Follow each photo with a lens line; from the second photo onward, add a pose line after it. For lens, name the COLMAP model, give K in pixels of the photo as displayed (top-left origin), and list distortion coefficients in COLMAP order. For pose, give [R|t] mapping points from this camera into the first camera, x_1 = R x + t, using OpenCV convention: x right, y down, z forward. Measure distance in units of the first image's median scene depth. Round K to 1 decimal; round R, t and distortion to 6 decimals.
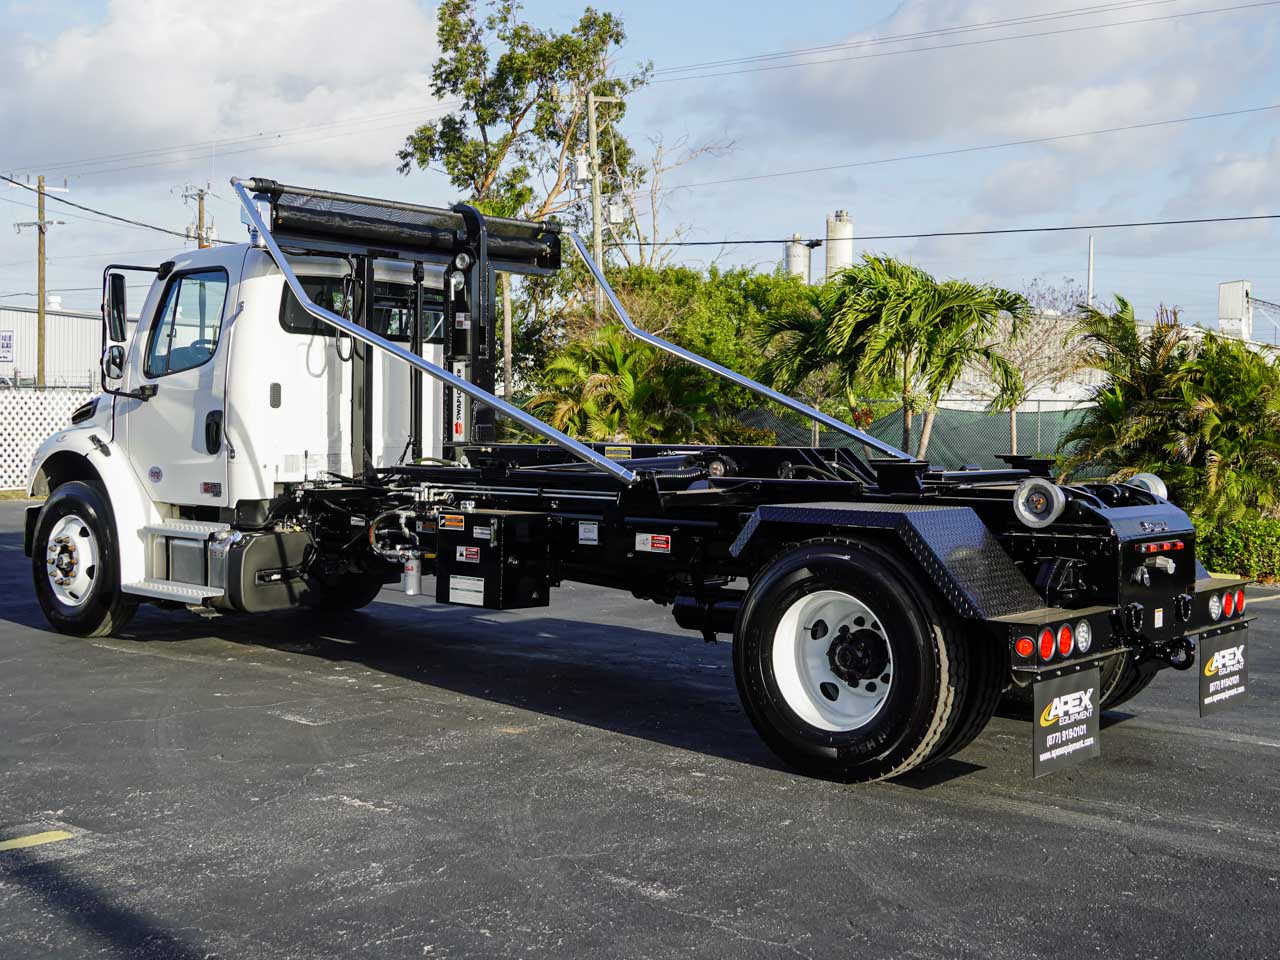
lens RADIAL K [[1648.3, 0, 640.0], [0, 1648.3, 480.0], [0, 0, 1]] dist [0.010410, -0.021549]
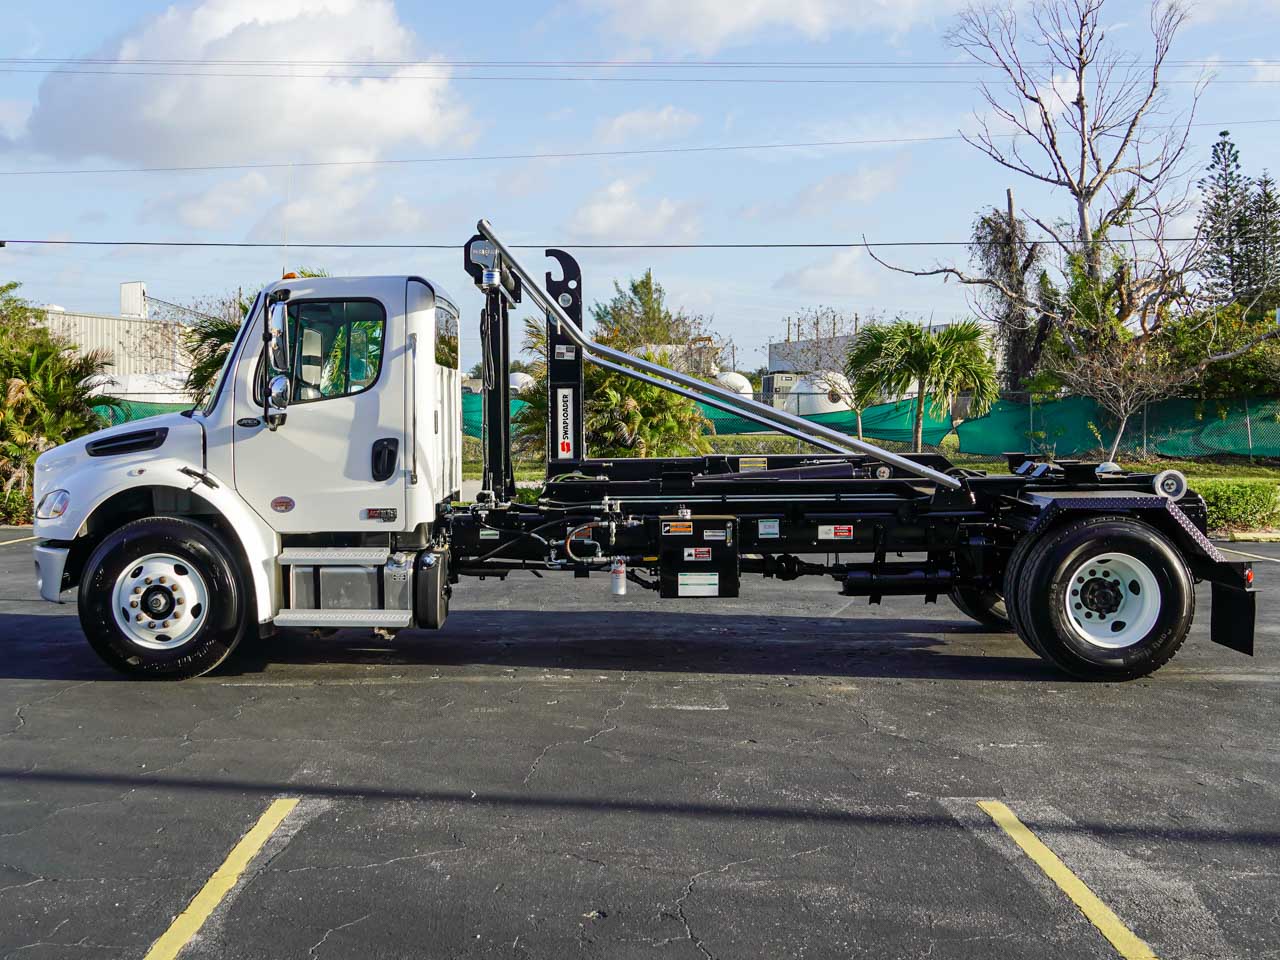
lens RADIAL K [[1426.8, 0, 640.0], [0, 1426.8, 480.0], [0, 0, 1]] dist [-0.008331, -0.002268]
pose [[0.752279, -0.052509, 0.656749, -0.805058], [0.039475, 0.998620, 0.034625, -0.045425], [-0.657661, -0.000123, 0.753314, 0.250666]]
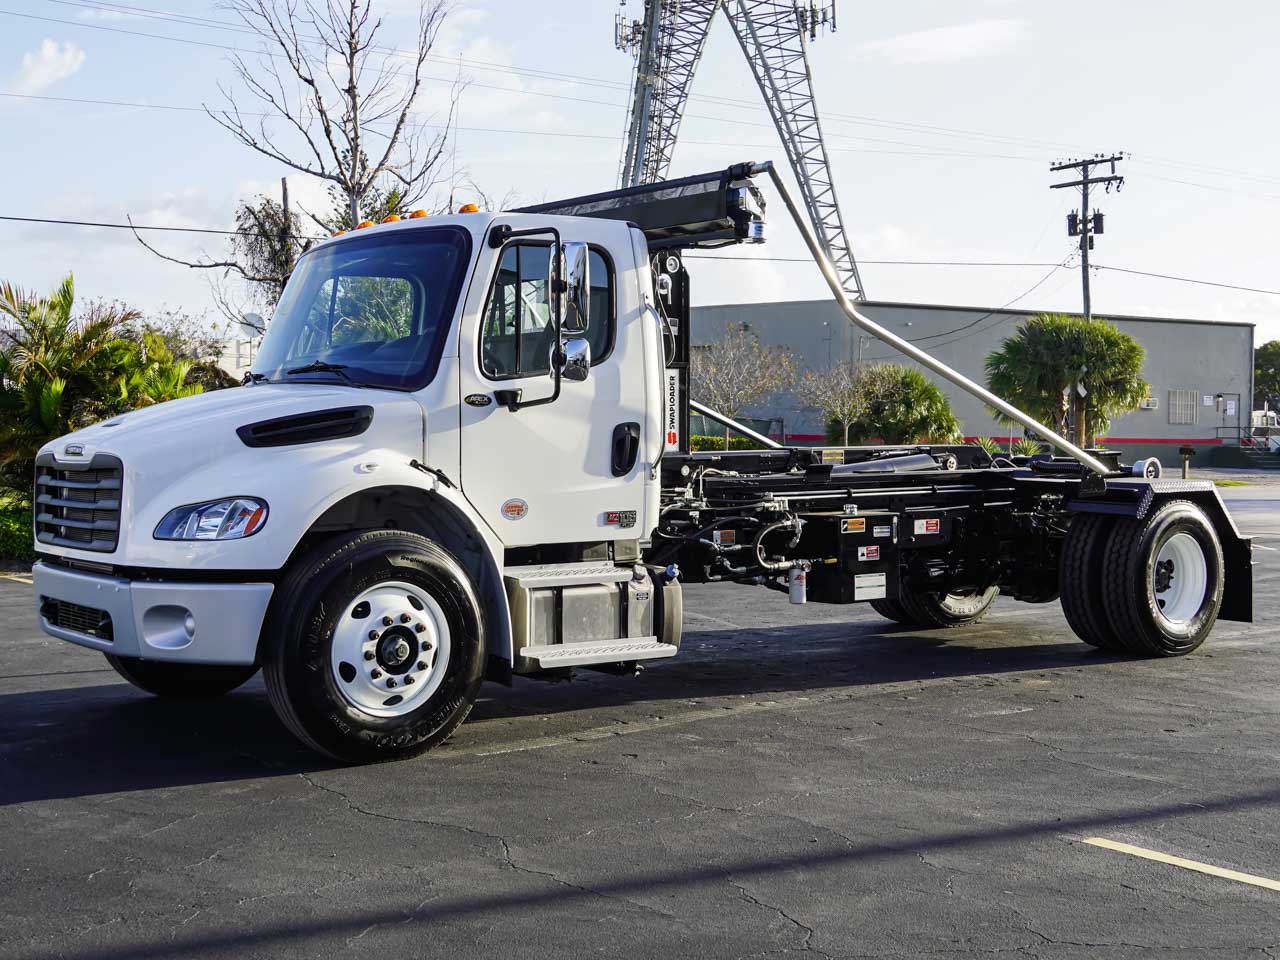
lens RADIAL K [[1603.2, 0, 640.0], [0, 1603.2, 480.0], [0, 0, 1]] dist [-0.011723, 0.090238]
pose [[0.210605, -0.047592, 0.976412, -1.150400], [0.039257, 0.998420, 0.040197, -0.050473], [-0.976783, 0.029866, 0.212140, 0.917950]]
